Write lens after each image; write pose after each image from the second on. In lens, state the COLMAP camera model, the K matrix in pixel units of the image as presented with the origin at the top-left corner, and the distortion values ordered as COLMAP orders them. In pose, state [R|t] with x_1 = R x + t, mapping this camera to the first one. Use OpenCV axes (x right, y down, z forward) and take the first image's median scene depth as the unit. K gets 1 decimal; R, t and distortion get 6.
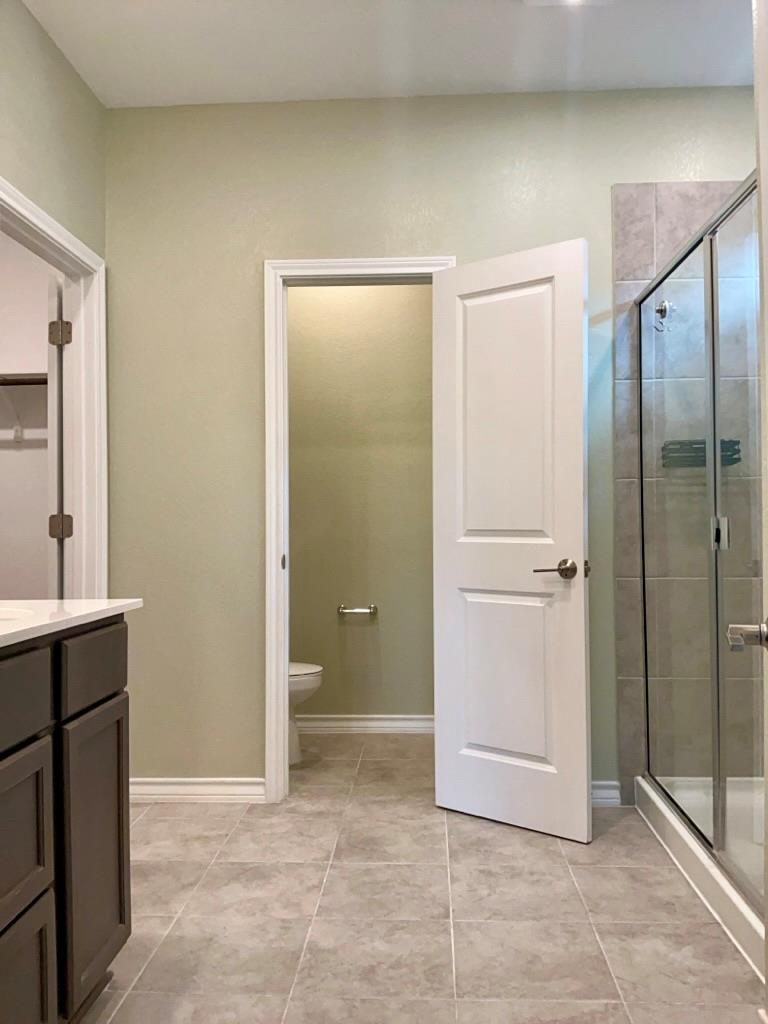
lens RADIAL K [[809.8, 0, 386.6], [0, 809.8, 516.7], [0, 0, 1]] dist [0.096157, -0.191436]
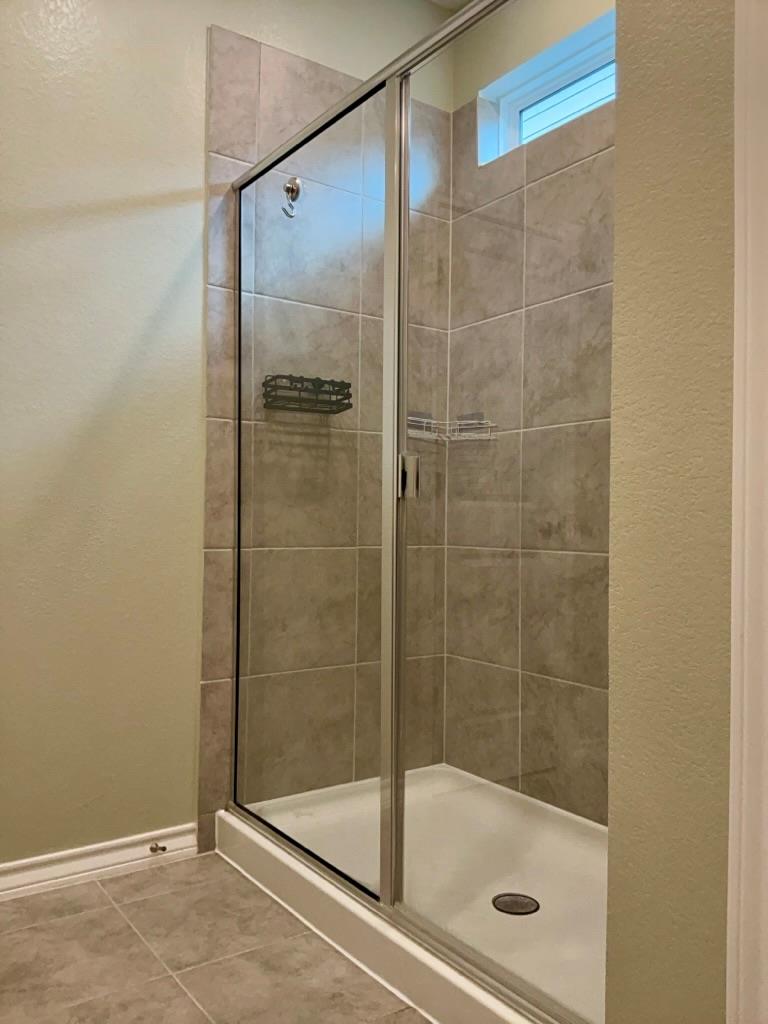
lens RADIAL K [[809.8, 0, 386.6], [0, 809.8, 516.7], [0, 0, 1]] dist [0.096157, -0.191436]
pose [[0.780490, 0.021477, 0.624799, -0.054338], [-0.024225, 0.999698, -0.004103, 0.044338], [-0.624698, -0.011933, 0.780775, 0.317405]]
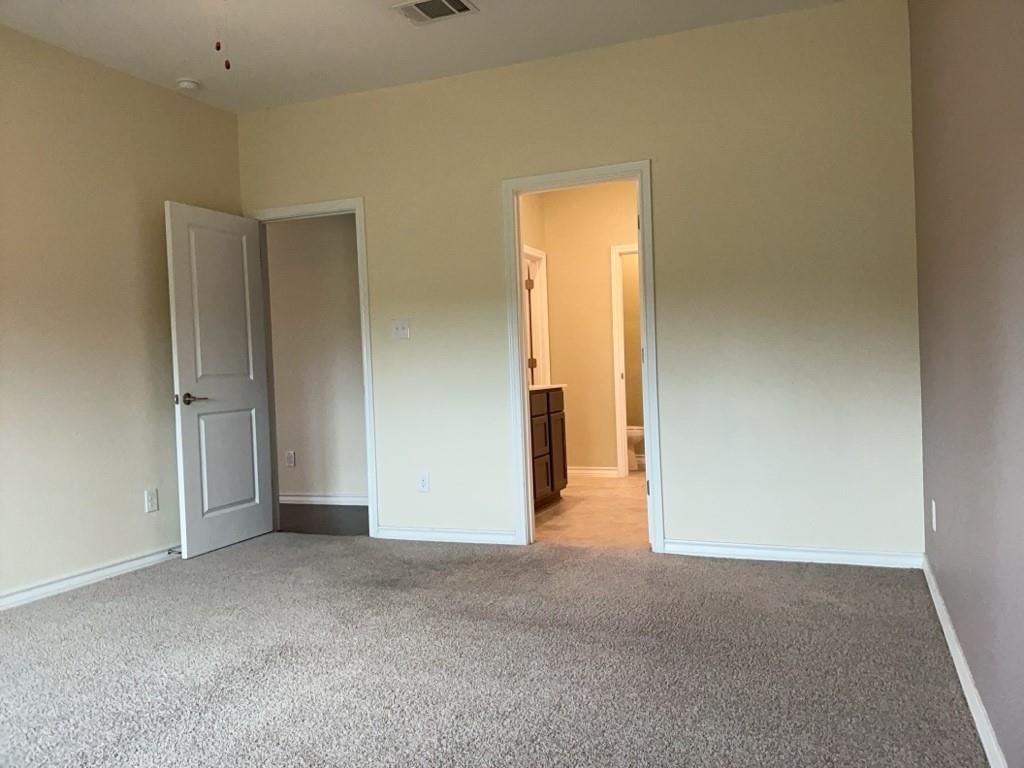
lens RADIAL K [[809.8, 0, 512.3], [0, 809.8, 389.1], [0, 0, 1]] dist [0.096157, -0.191436]
pose [[0.943483, -0.021037, -0.330752, 0.289233], [0.035206, 0.998698, 0.036905, -0.002494], [0.329545, -0.046464, 0.942996, -1.090017]]
